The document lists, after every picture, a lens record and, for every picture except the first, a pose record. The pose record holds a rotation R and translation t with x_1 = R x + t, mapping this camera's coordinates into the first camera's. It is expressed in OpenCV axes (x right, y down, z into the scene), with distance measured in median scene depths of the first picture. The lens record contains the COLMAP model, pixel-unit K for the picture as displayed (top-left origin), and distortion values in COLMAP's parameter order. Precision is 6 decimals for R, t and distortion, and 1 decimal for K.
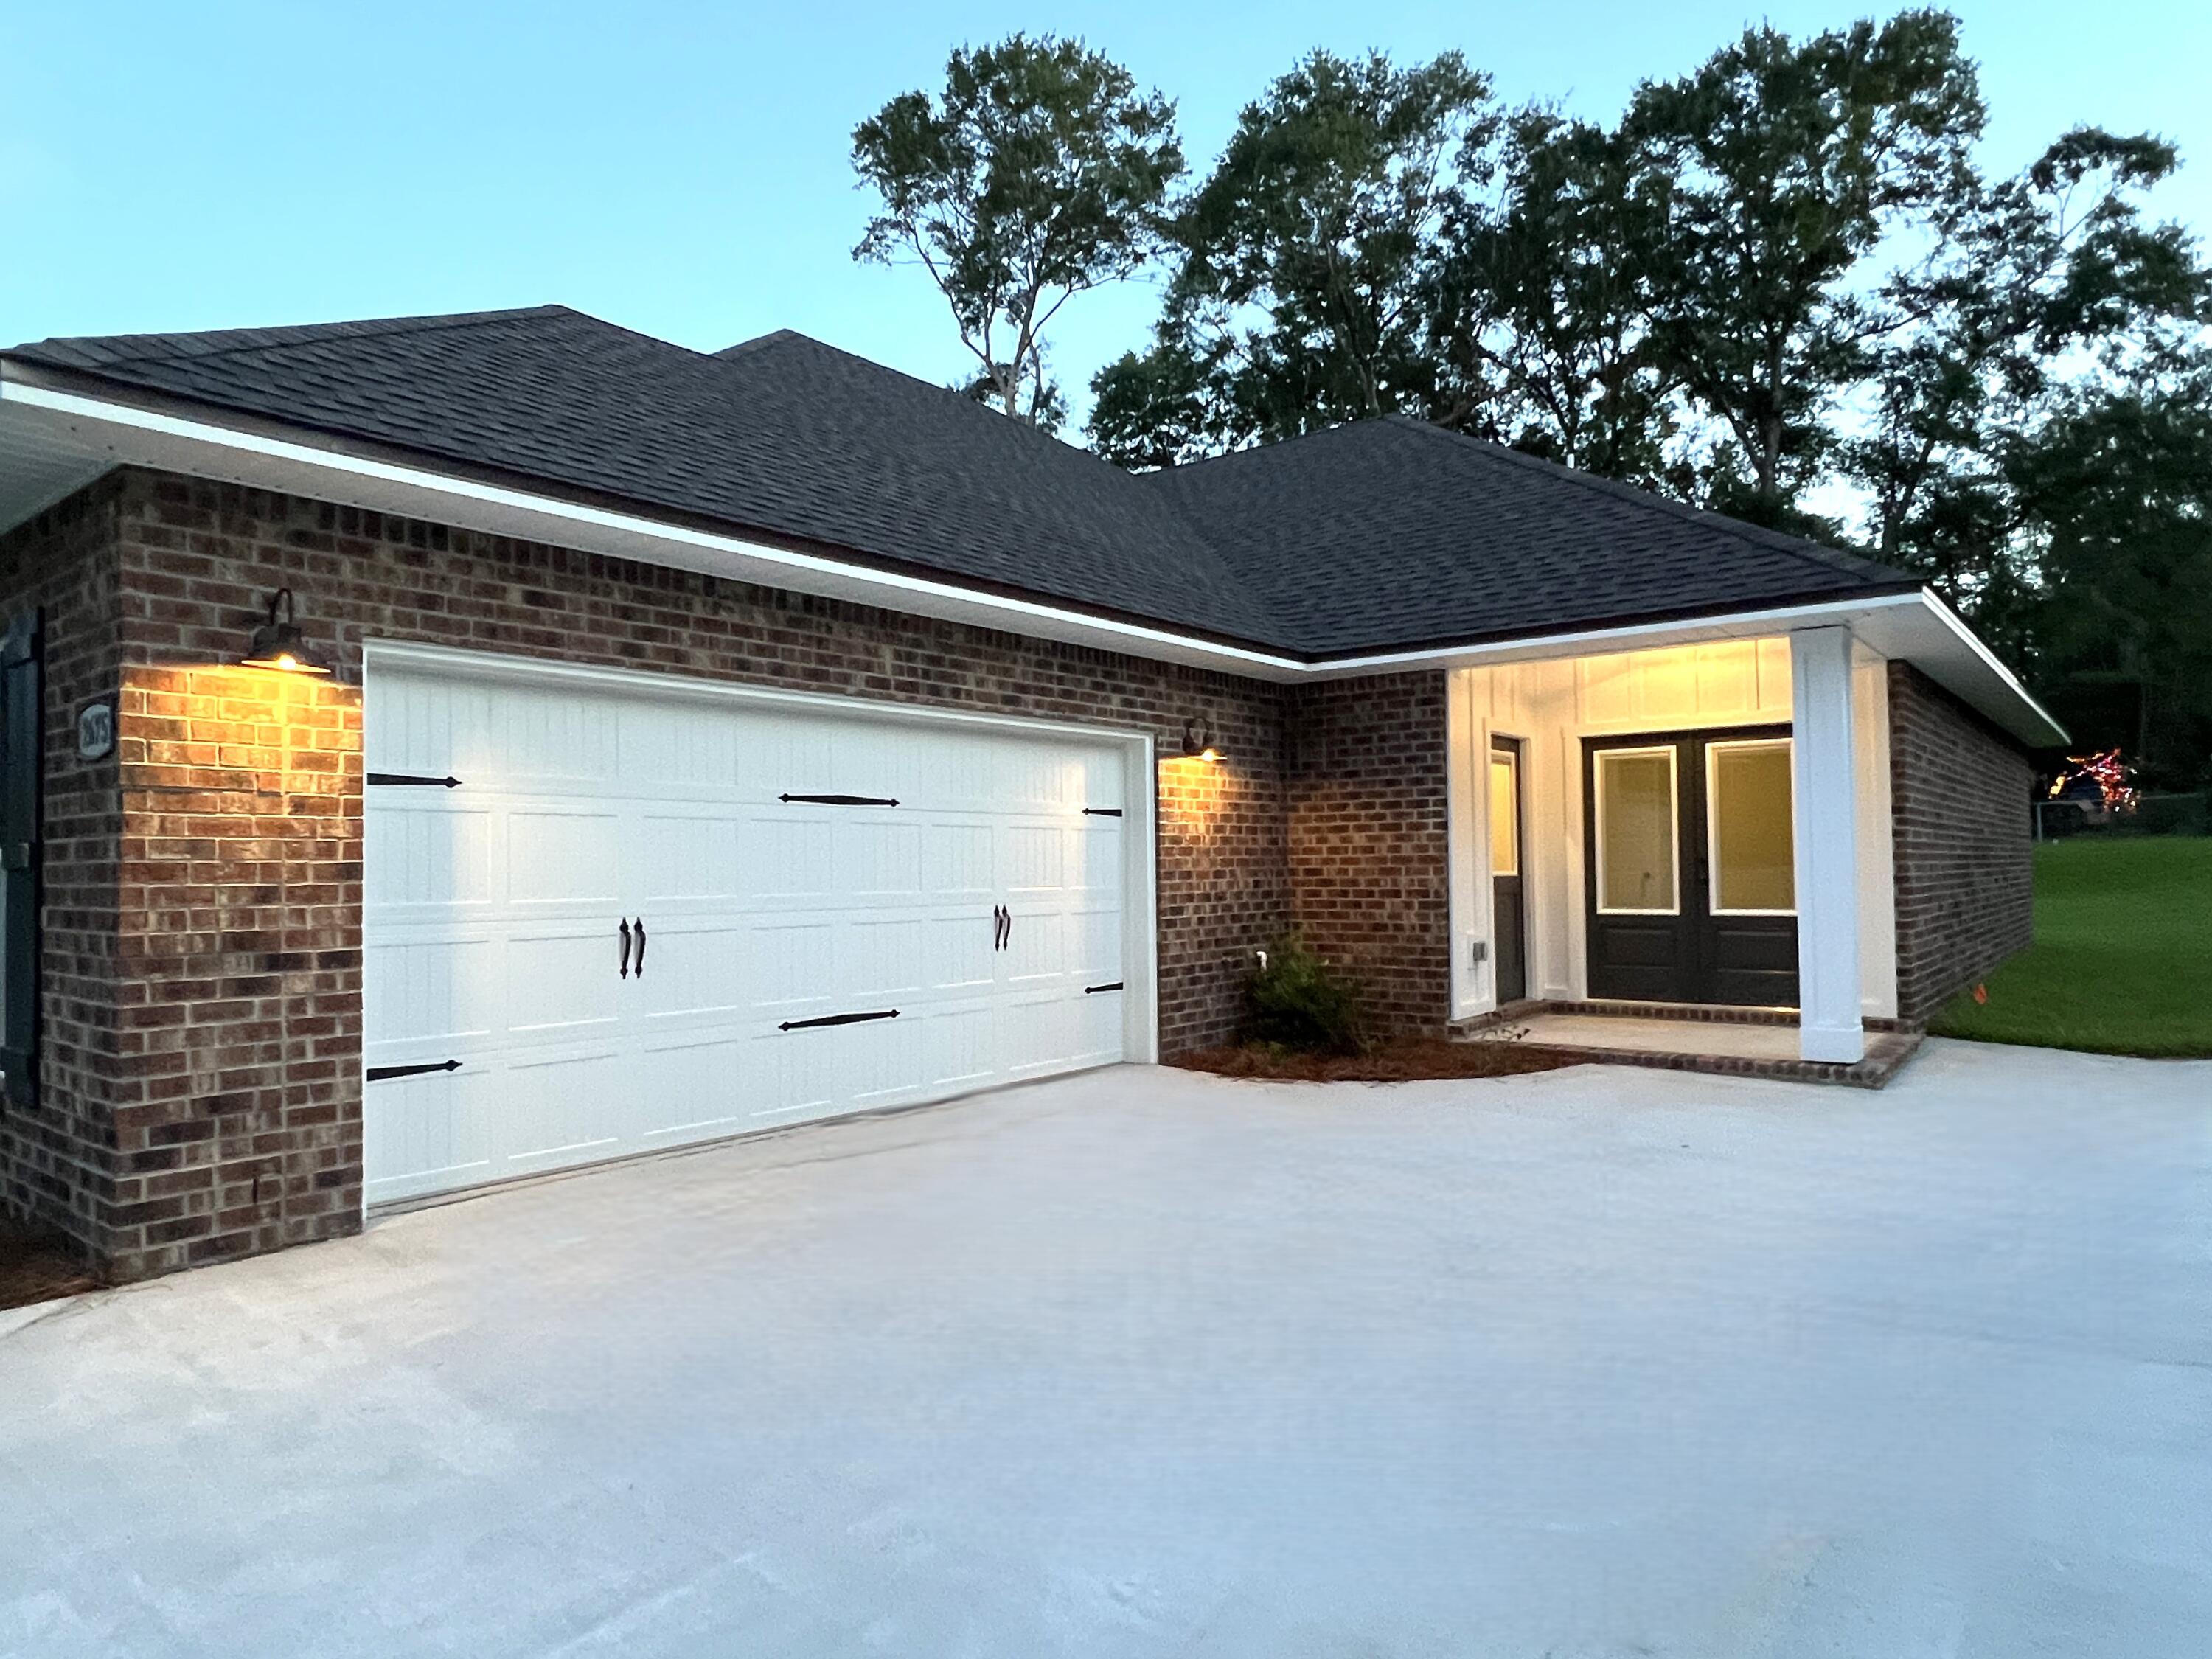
lens RADIAL K [[1458.8, 0, 1108.3], [0, 1458.8, 822.5], [0, 0, 1]] dist [-0.001790, 0.003516]
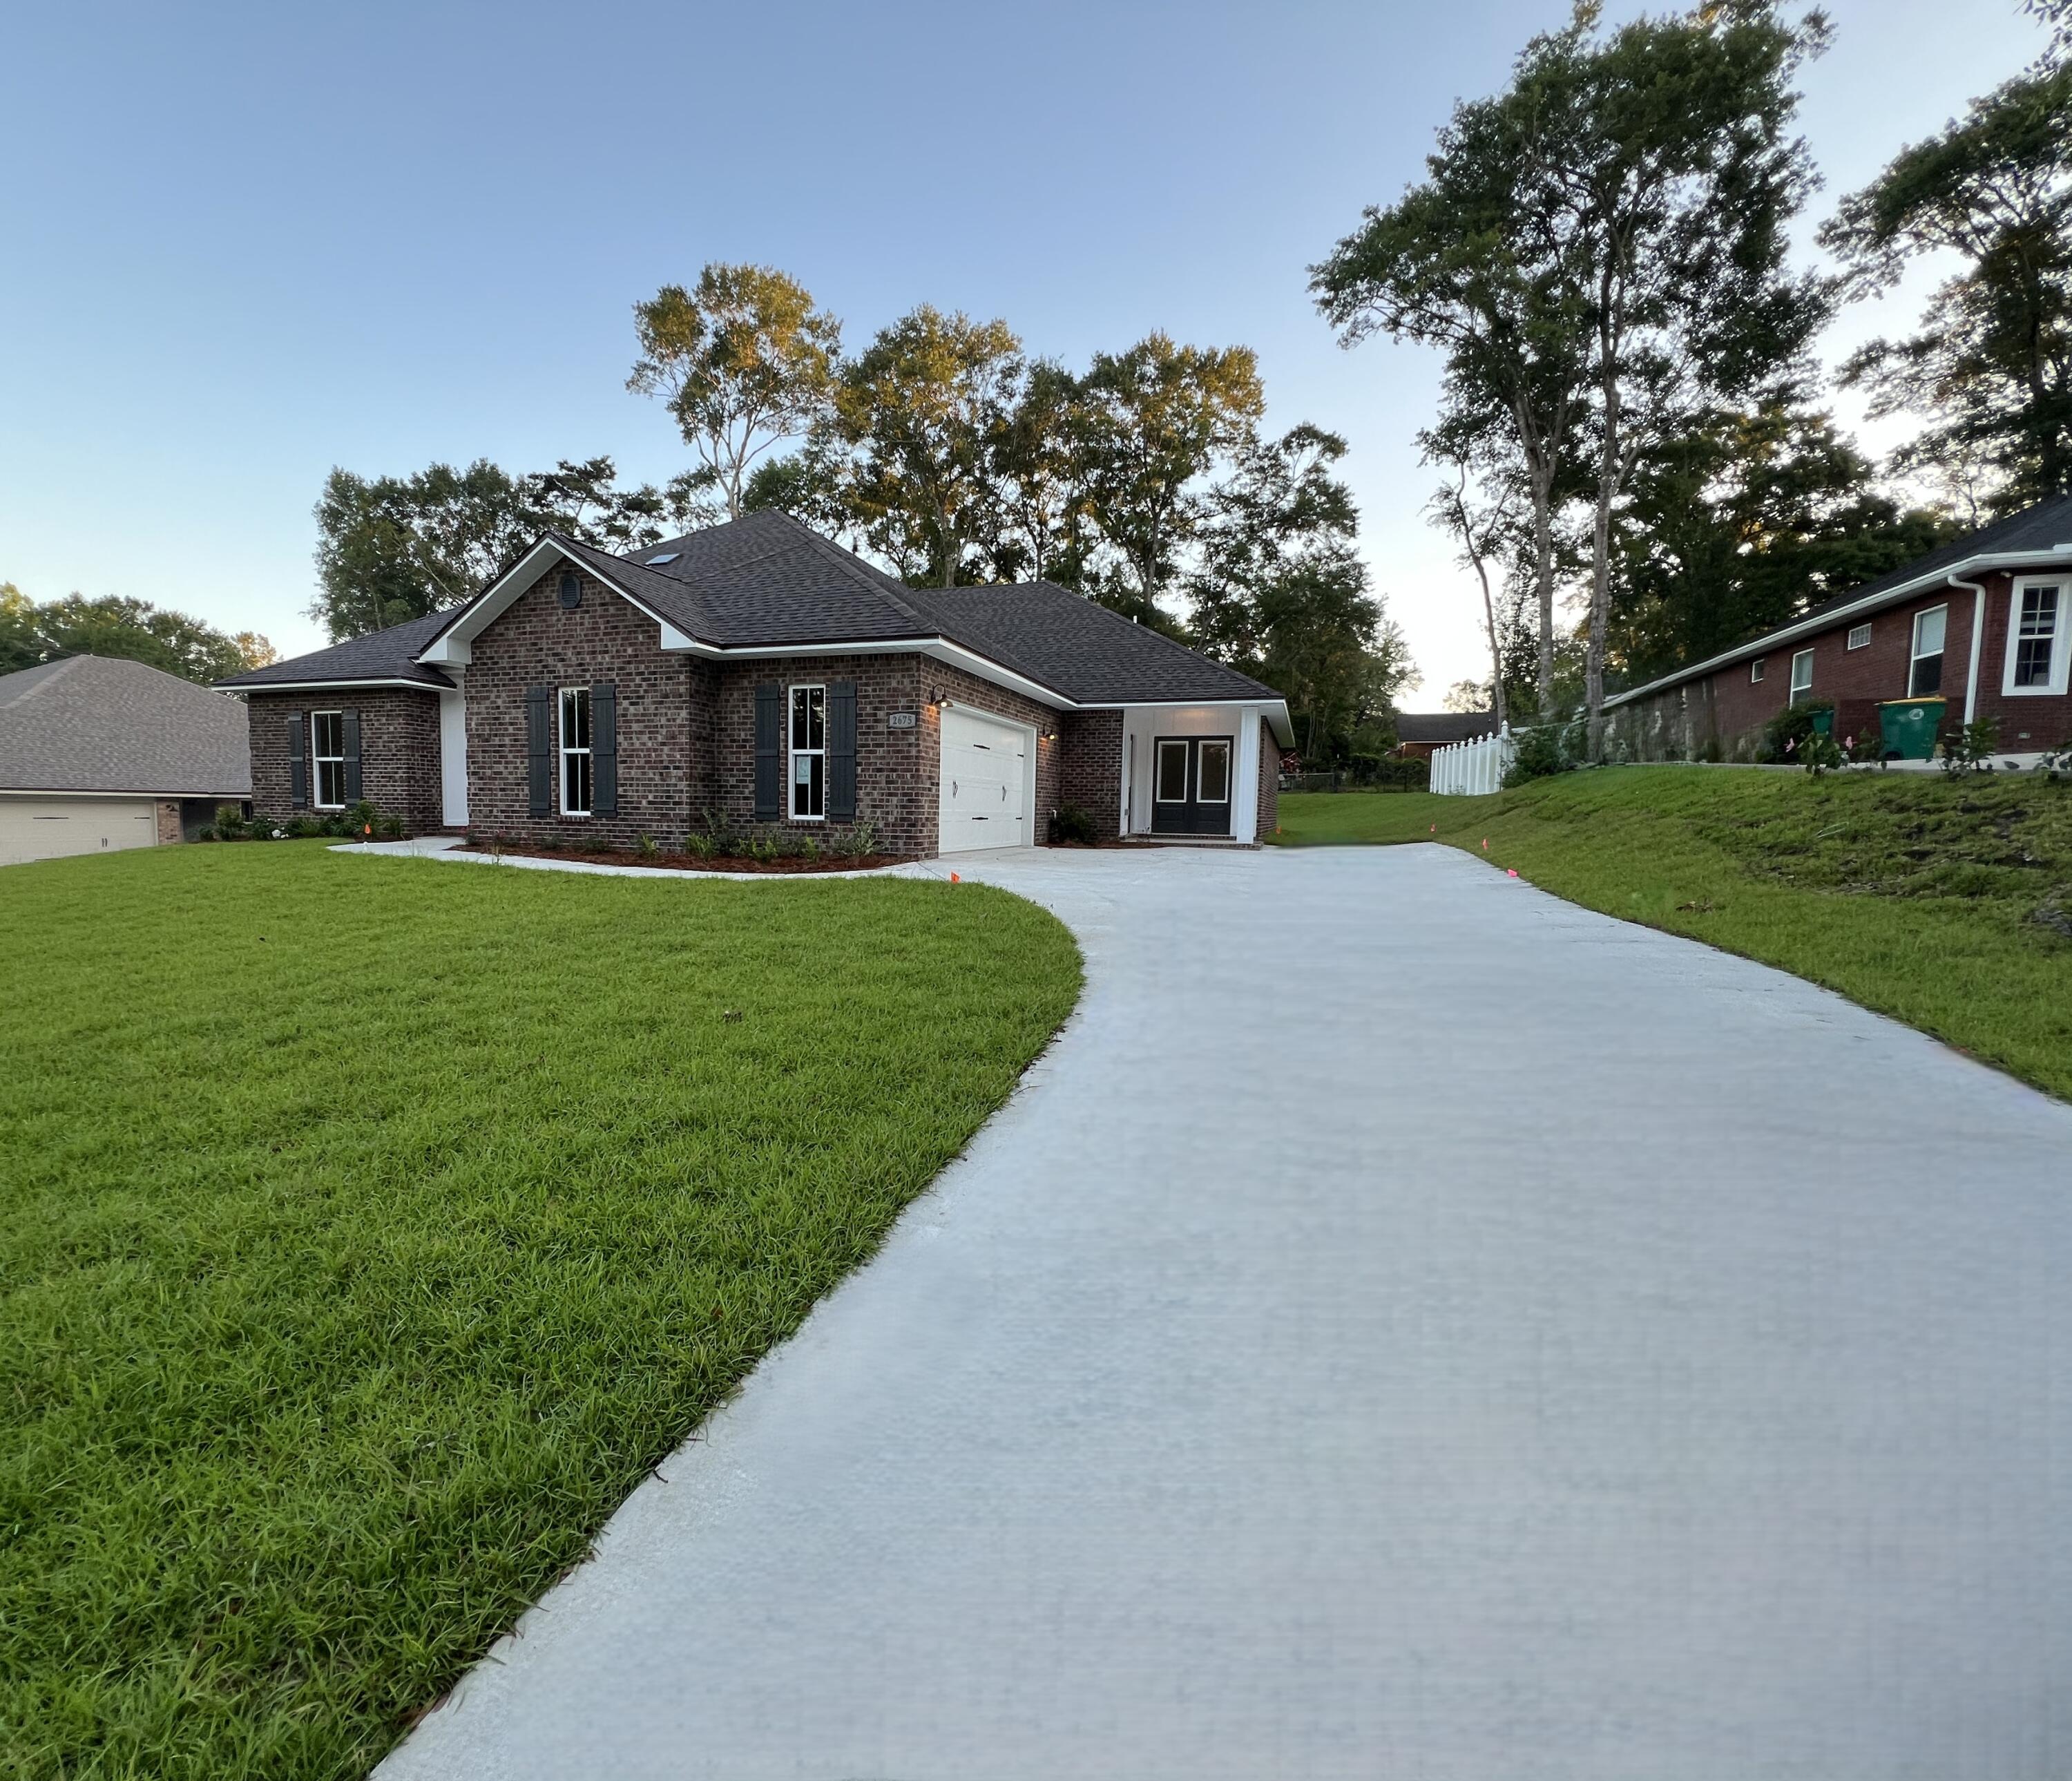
lens RADIAL K [[923.1, 0, 1030.0], [0, 923.1, 890.4], [0, 0, 1]] dist [0.001154, 0.000170]
pose [[0.944016, -0.002625, 0.329890, -0.076421], [-0.038711, 0.992179, 0.118671, 0.005147], [-0.327621, -0.124798, 0.936531, -0.093210]]
